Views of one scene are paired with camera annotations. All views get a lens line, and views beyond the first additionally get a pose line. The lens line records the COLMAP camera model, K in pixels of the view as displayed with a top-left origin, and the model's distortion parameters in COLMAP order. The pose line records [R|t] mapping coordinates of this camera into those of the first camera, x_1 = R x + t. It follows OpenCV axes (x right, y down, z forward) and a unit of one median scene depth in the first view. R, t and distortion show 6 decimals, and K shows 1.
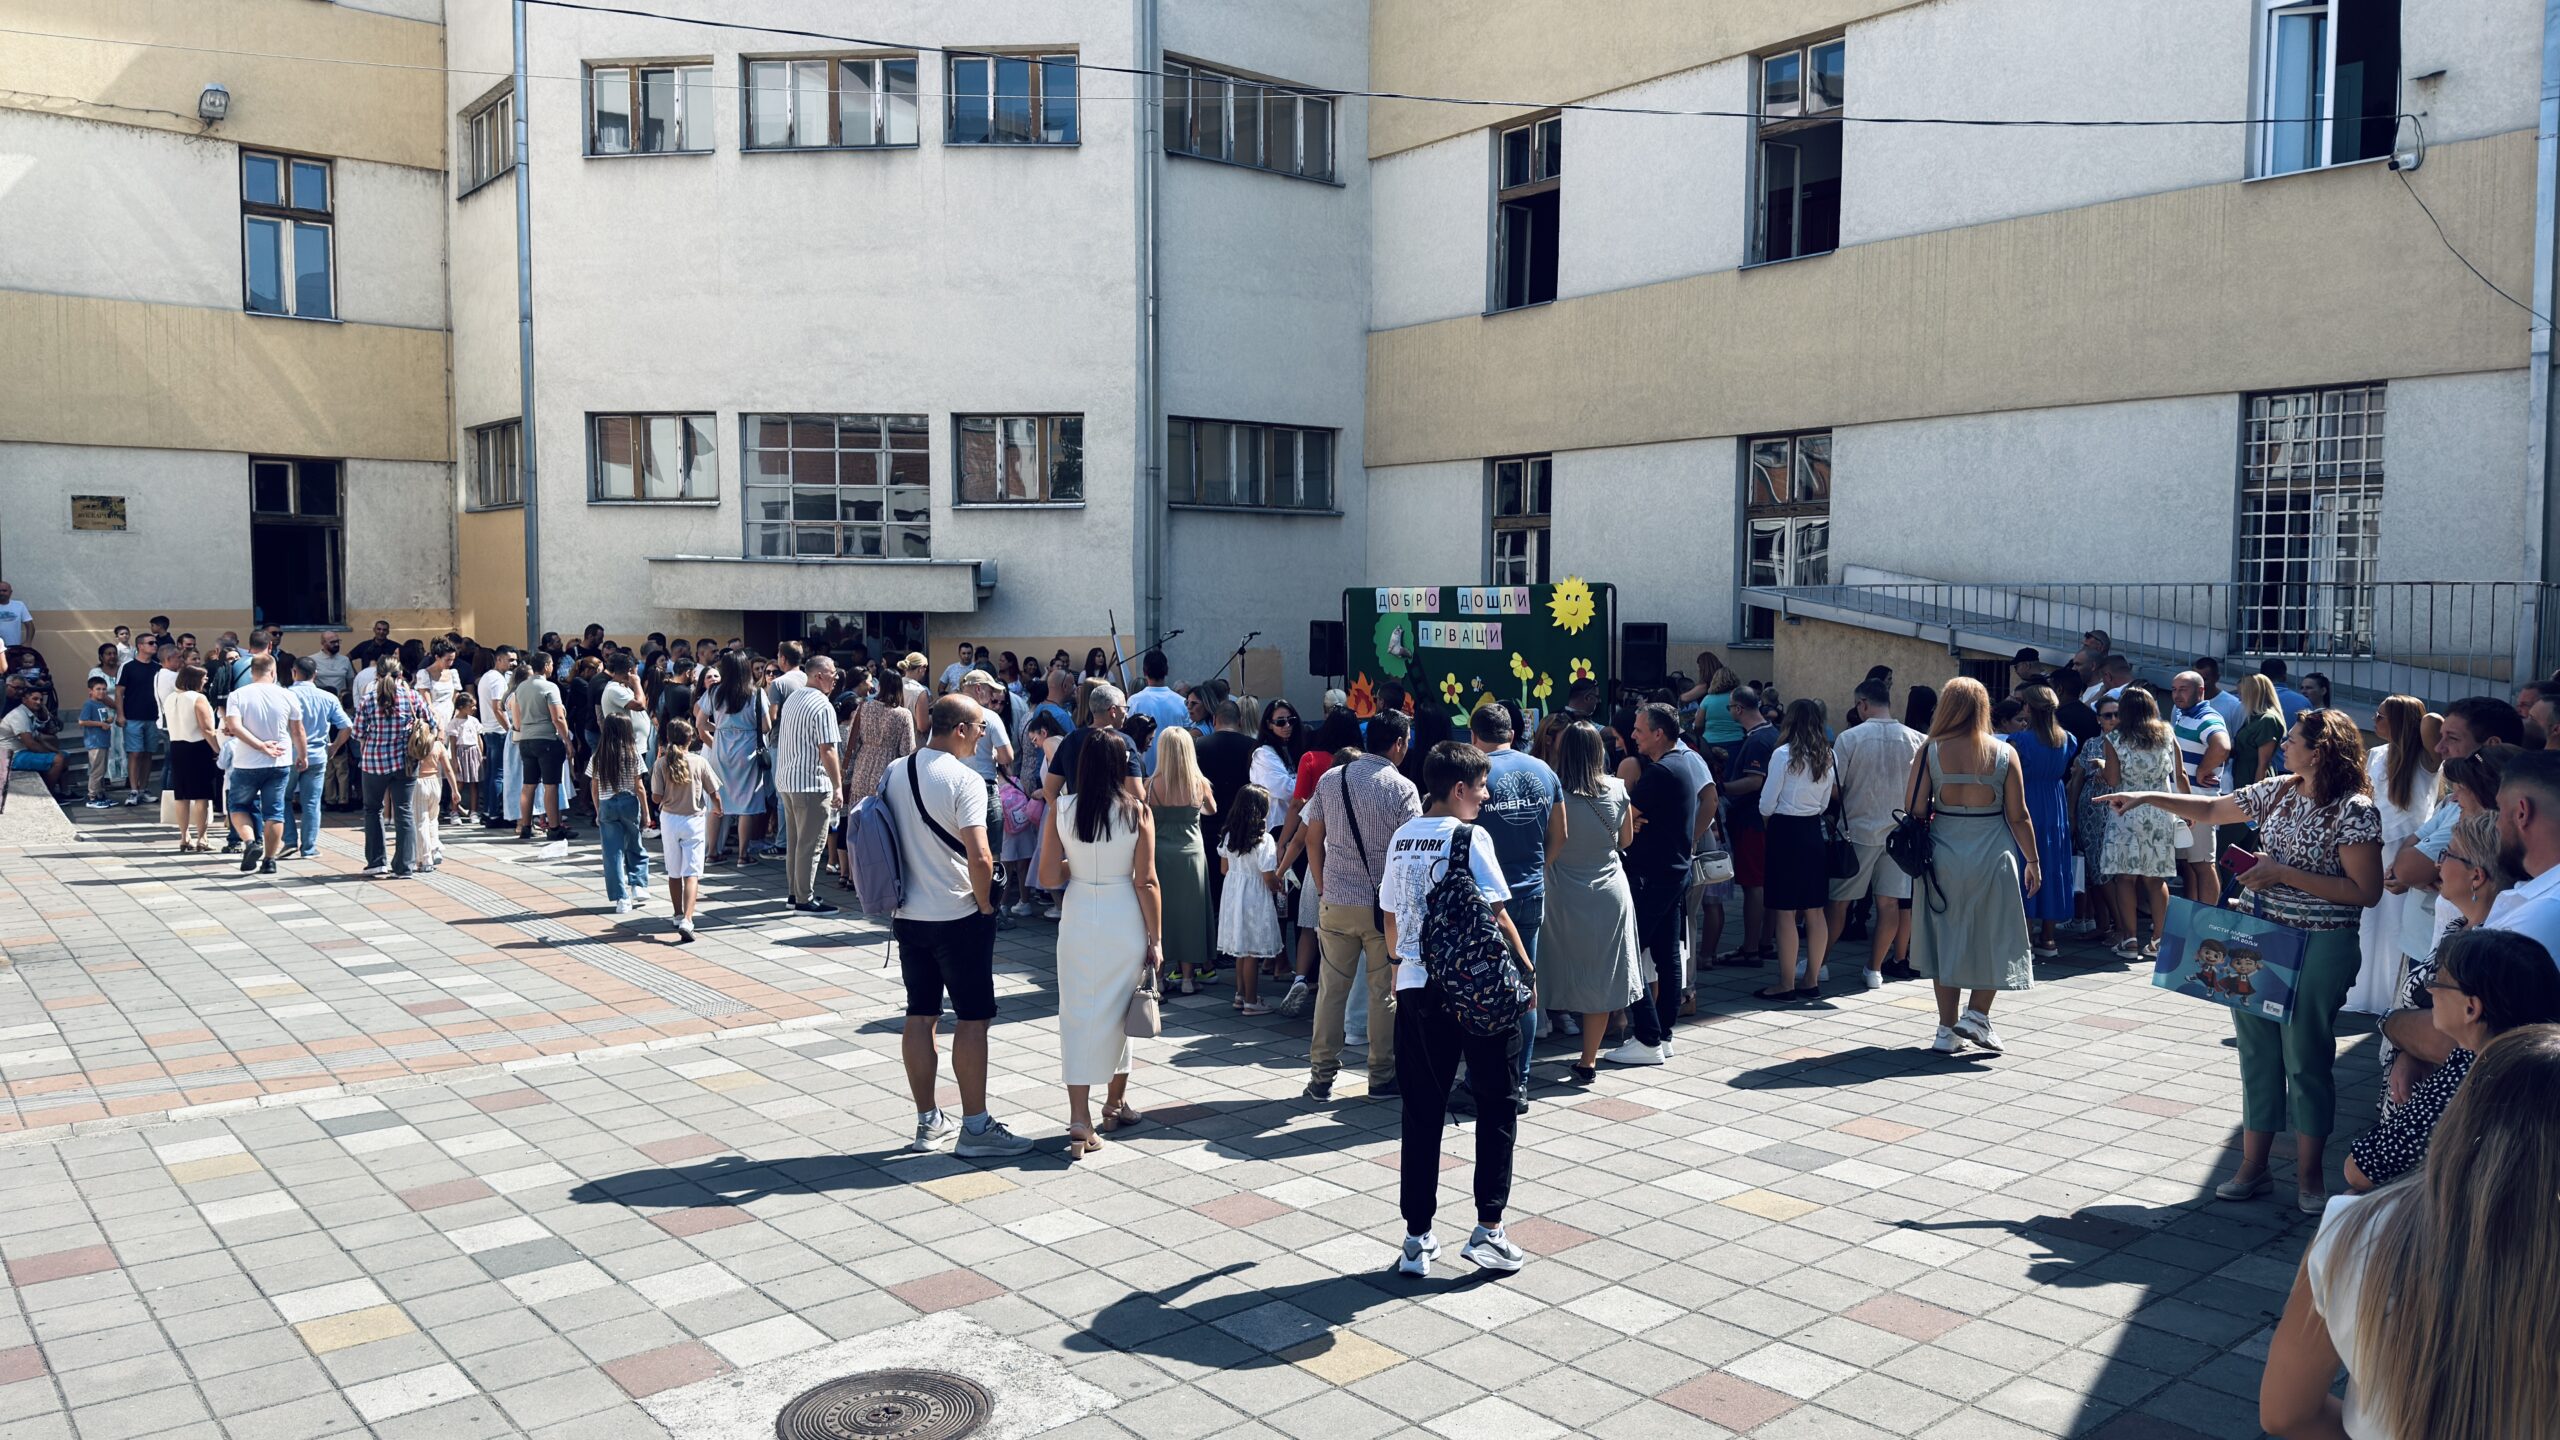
lens RADIAL K [[1785.7, 0, 1195.2], [0, 1785.7, 721.5], [0, 0, 1]] dist [0.095636, -0.201494]
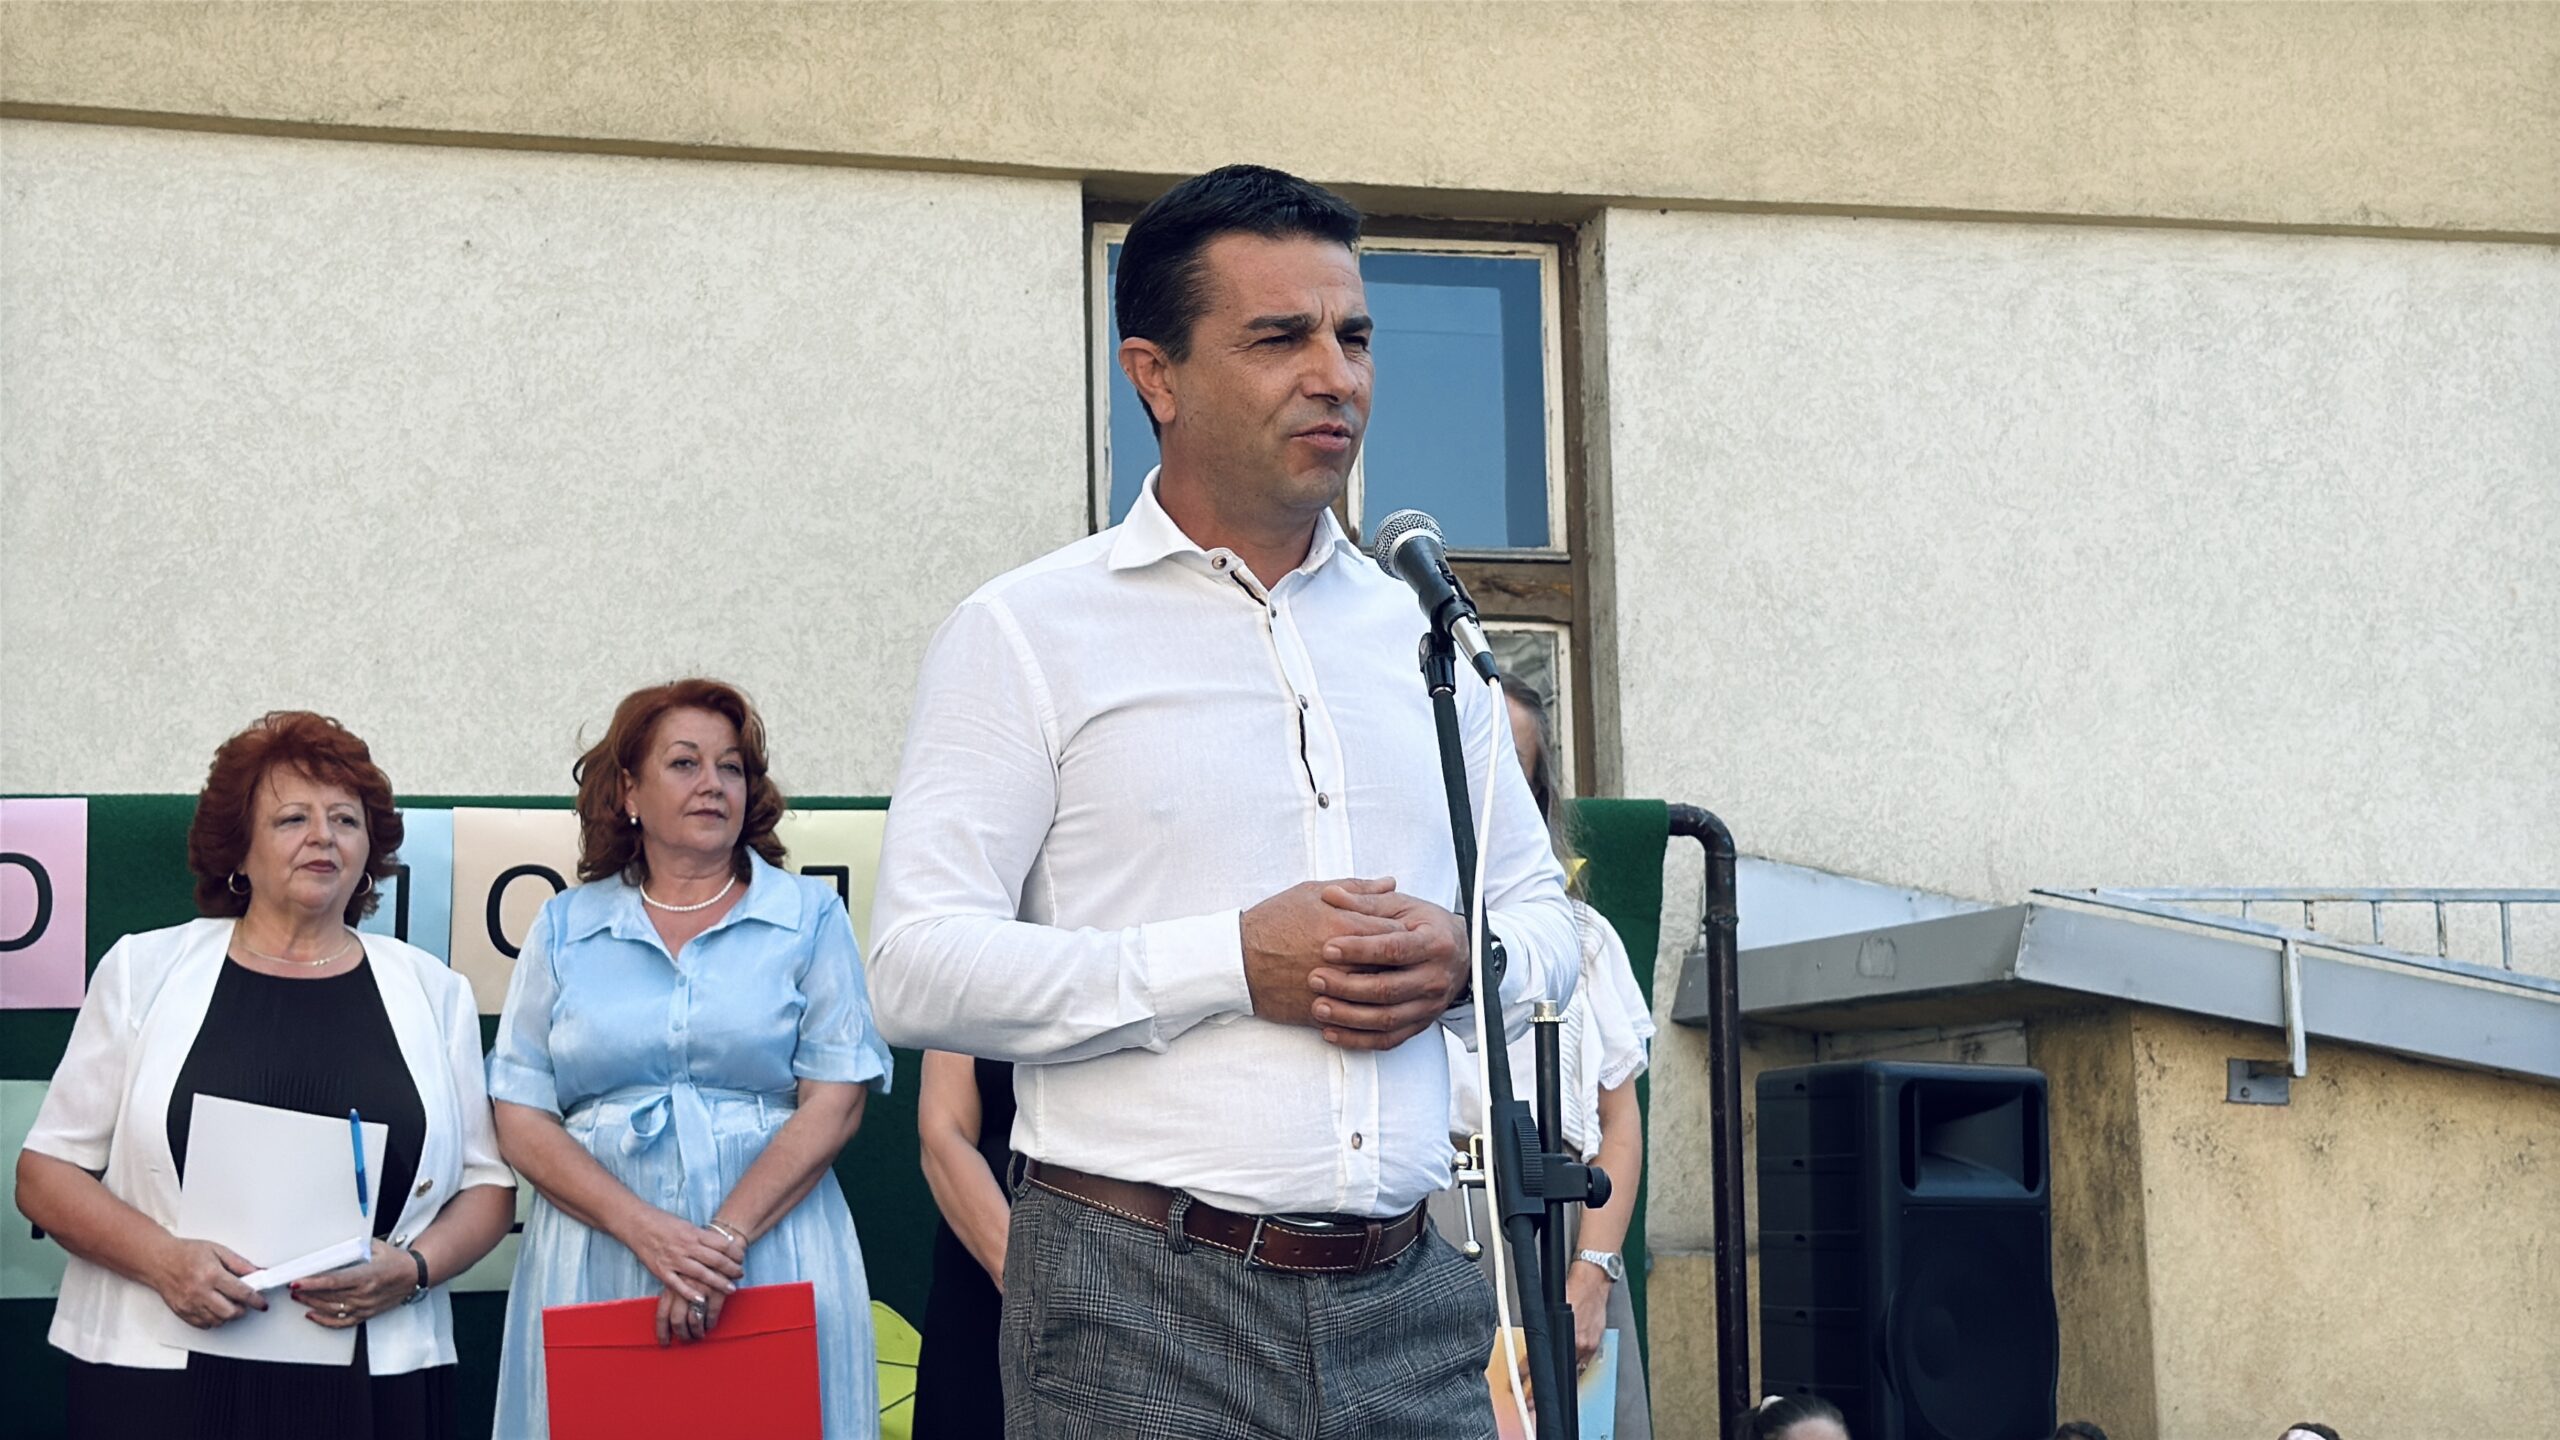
lens RADIAL K [[4273.5, 0, 1280.0], [0, 4273.5, 720.0], [0, 0, 1]] dist [0.178038, -0.066614]
pose [[0.371060, 0.113636, 0.921630, -0.115157], [0.080943, 0.984749, -0.154007, -0.029504], [-0.925075, 0.131746, 0.356203, 0.854452]]
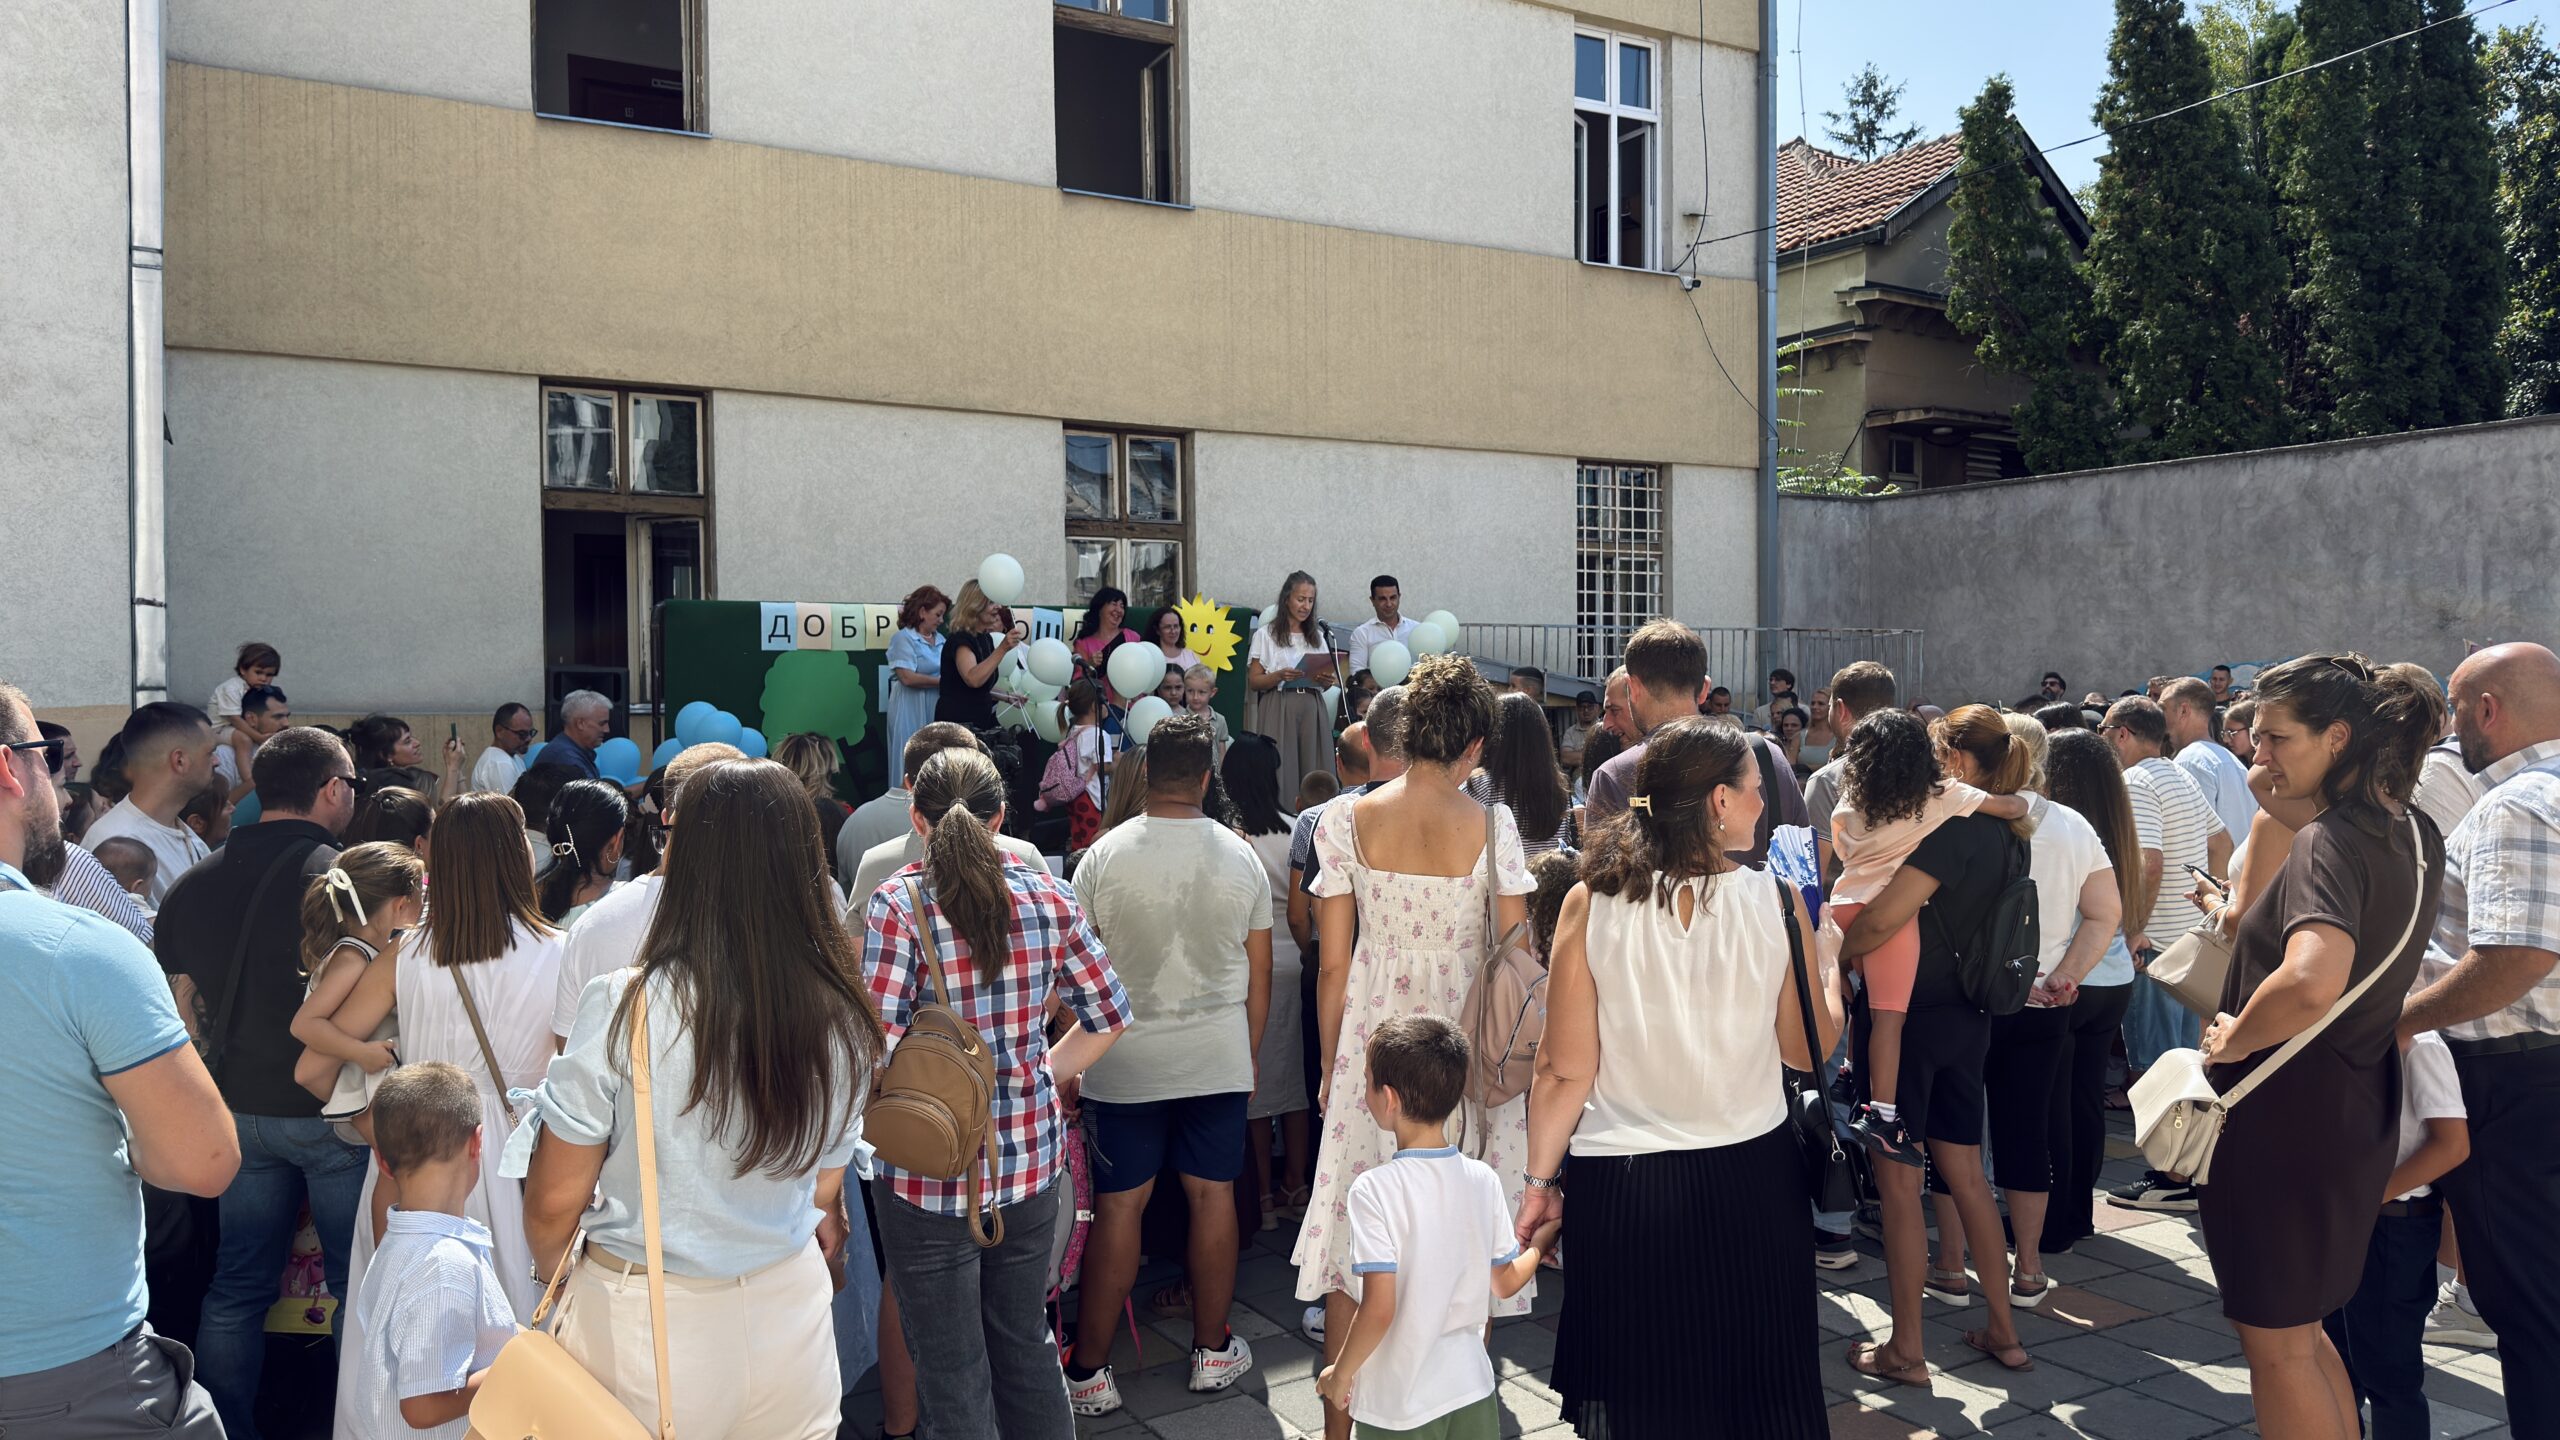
lens RADIAL K [[1755.8, 0, 1276.7], [0, 1755.8, 755.9], [0, 0, 1]] dist [0.085654, -0.119208]
pose [[0.130873, -0.030745, 0.990922, -0.413476], [0.077072, 0.996810, 0.020749, -0.032481], [-0.988399, 0.073657, 0.132825, 0.861137]]
